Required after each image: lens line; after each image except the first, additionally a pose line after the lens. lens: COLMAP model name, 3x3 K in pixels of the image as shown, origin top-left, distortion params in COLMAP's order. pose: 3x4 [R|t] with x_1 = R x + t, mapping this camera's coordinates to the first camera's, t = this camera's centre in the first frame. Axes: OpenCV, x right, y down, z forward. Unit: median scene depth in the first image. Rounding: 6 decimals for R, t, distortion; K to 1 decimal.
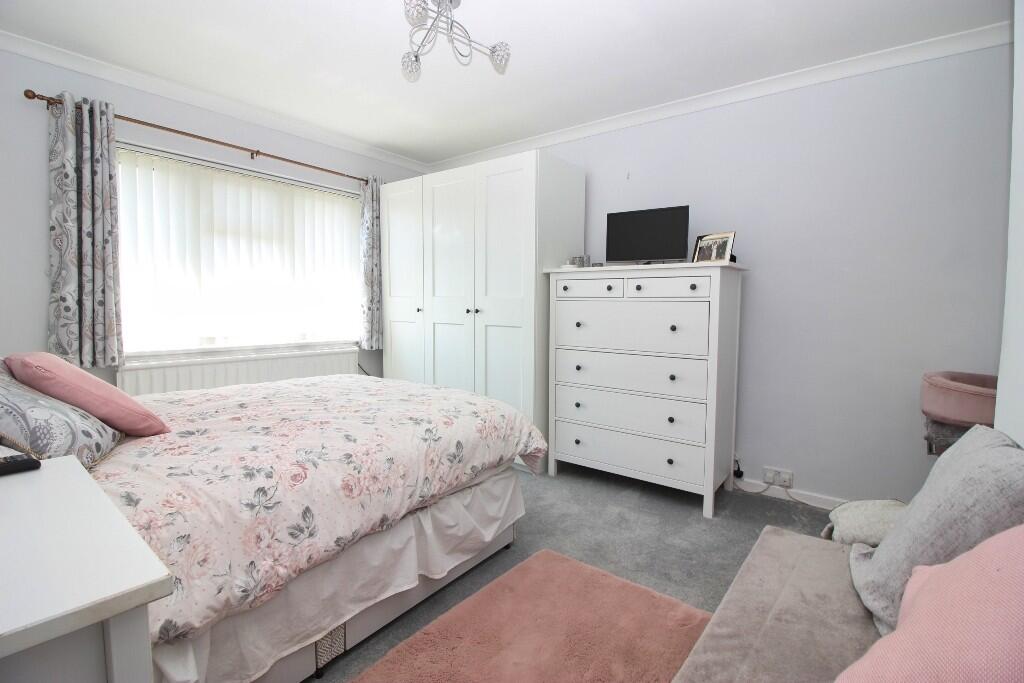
lens RADIAL K [[472.2, 0, 510.8], [0, 472.2, 333.0], [0, 0, 1]] dist [-0.008259, -0.008190]
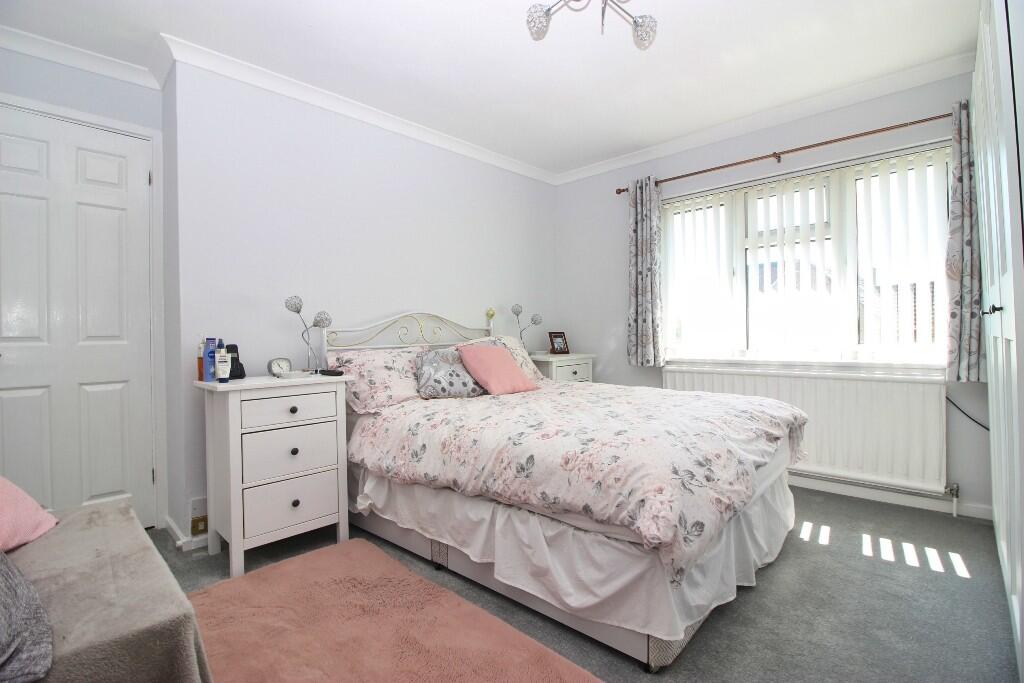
lens RADIAL K [[472.2, 0, 510.8], [0, 472.2, 338.8], [0, 0, 1]] dist [-0.008259, -0.008190]
pose [[-0.094631, -0.002466, -0.995509, 0.758065], [-0.041441, 0.999140, 0.001464, 0.006337], [0.994650, 0.041394, -0.094651, 0.987787]]
